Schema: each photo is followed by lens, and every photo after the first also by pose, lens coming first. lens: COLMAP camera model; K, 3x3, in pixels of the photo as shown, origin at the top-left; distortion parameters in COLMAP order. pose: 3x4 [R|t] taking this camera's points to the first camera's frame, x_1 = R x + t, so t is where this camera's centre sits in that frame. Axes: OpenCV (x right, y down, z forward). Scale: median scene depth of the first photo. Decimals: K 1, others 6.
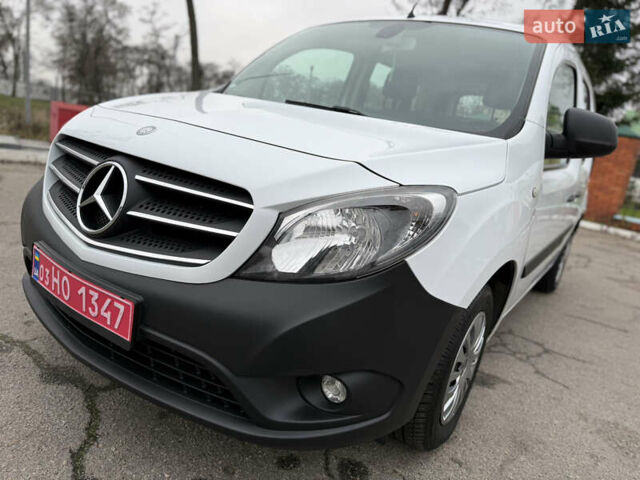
lens RADIAL K [[458.7, 0, 322.9], [0, 458.7, 238.3], [0, 0, 1]] dist [-0.010589, -0.001854]
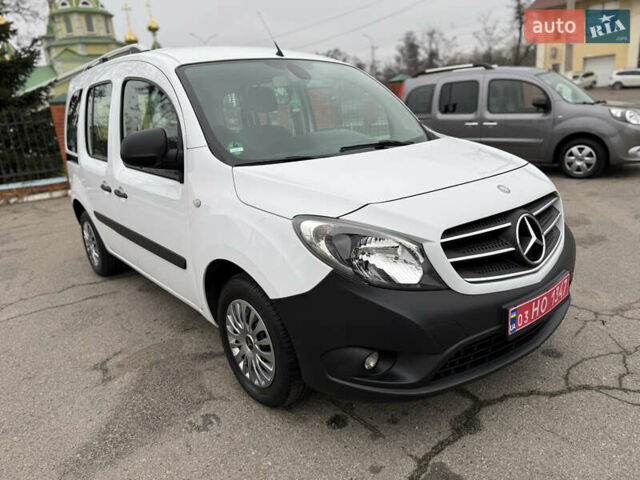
lens RADIAL K [[456.8, 0, 318.7], [0, 456.8, 241.7], [0, 0, 1]] dist [-0.003991, -0.004273]
pose [[0.245189, -0.440587, 0.863577, -1.195378], [0.341247, 0.872983, 0.348498, -0.513356], [-0.907432, 0.209245, 0.364395, 0.676704]]
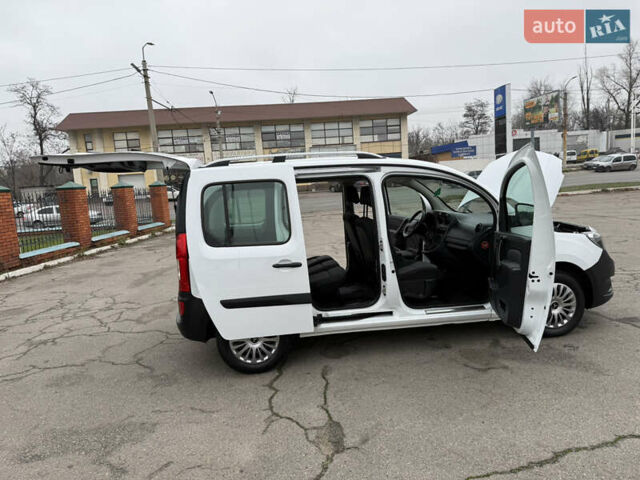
lens RADIAL K [[449.5, 0, 319.2], [0, 449.5, 242.3], [0, 0, 1]] dist [0.099110, -0.153256]
pose [[-0.677791, -0.206509, 0.705658, -1.115969], [0.132383, 0.909786, 0.393402, -1.220576], [-0.723239, 0.360061, -0.589306, 3.135789]]
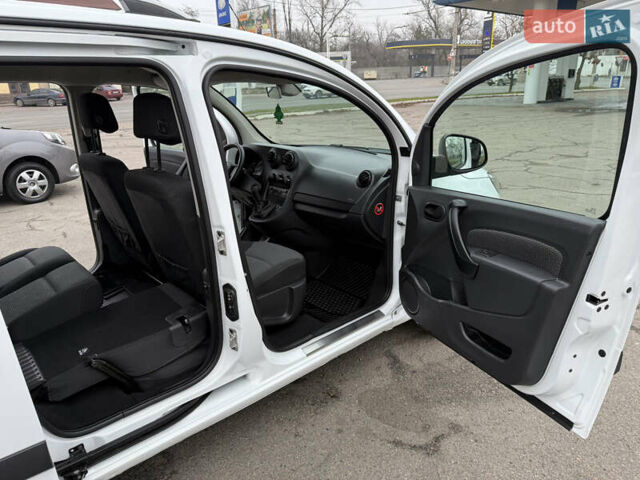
lens RADIAL K [[451.2, 0, 318.8], [0, 451.2, 241.0], [0, 0, 1]] dist [0.043480, -0.062009]
pose [[-0.967467, -0.193618, 0.162846, -0.221621], [-0.070641, 0.824806, 0.560986, -0.874040], [-0.242933, 0.531232, -0.811650, 2.407225]]
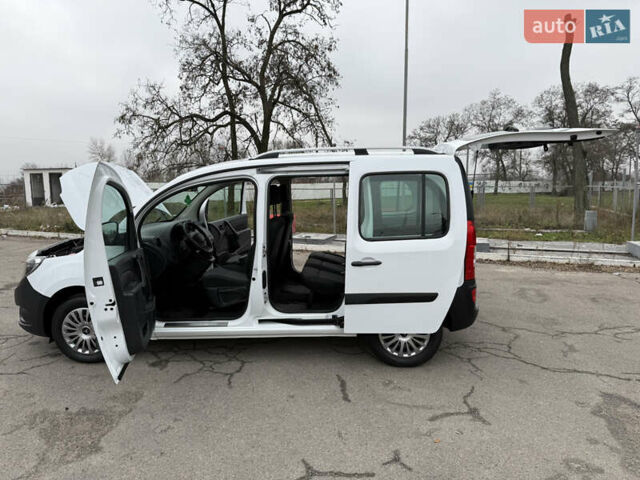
lens RADIAL K [[451.1, 0, 318.2], [0, 451.1, 238.4], [0, 0, 1]] dist [0.095481, -0.125460]
pose [[0.500228, -0.054043, -0.864206, 2.454347], [-0.106820, 0.986575, -0.123526, -0.027575], [0.859280, 0.154106, 0.487739, 0.639469]]
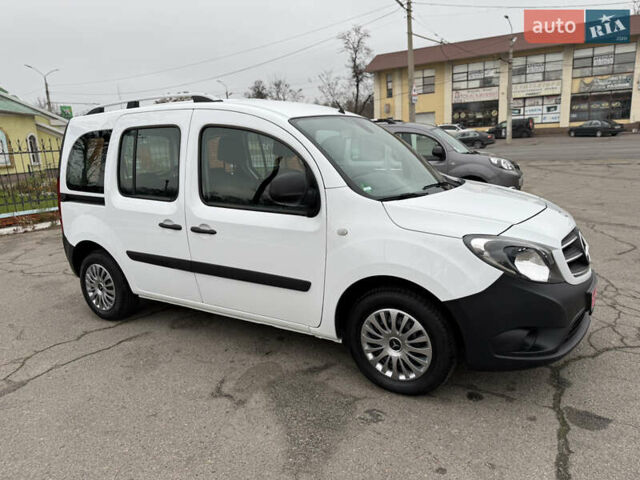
lens RADIAL K [[451.2, 0, 318.8], [0, 451.2, 241.0], [0, 0, 1]] dist [0.043480, -0.062009]
pose [[-0.070463, -0.365521, 0.928132, -1.486251], [0.271949, 0.888160, 0.370425, -0.782670], [-0.959729, 0.278506, 0.036821, 1.322976]]
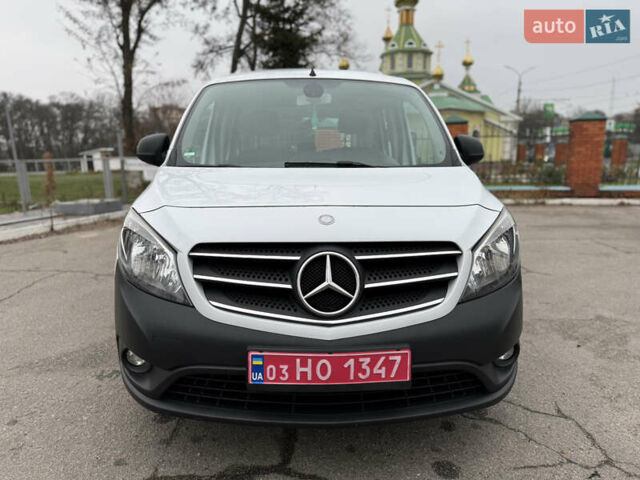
lens RADIAL K [[459.7, 0, 316.3], [0, 459.7, 236.3], [0, 0, 1]] dist [-0.004573, -0.001120]
pose [[0.784188, -0.270262, 0.558577, -0.706056], [0.275181, 0.958278, 0.077325, -0.190436], [-0.556170, 0.093072, 0.825841, 0.022544]]
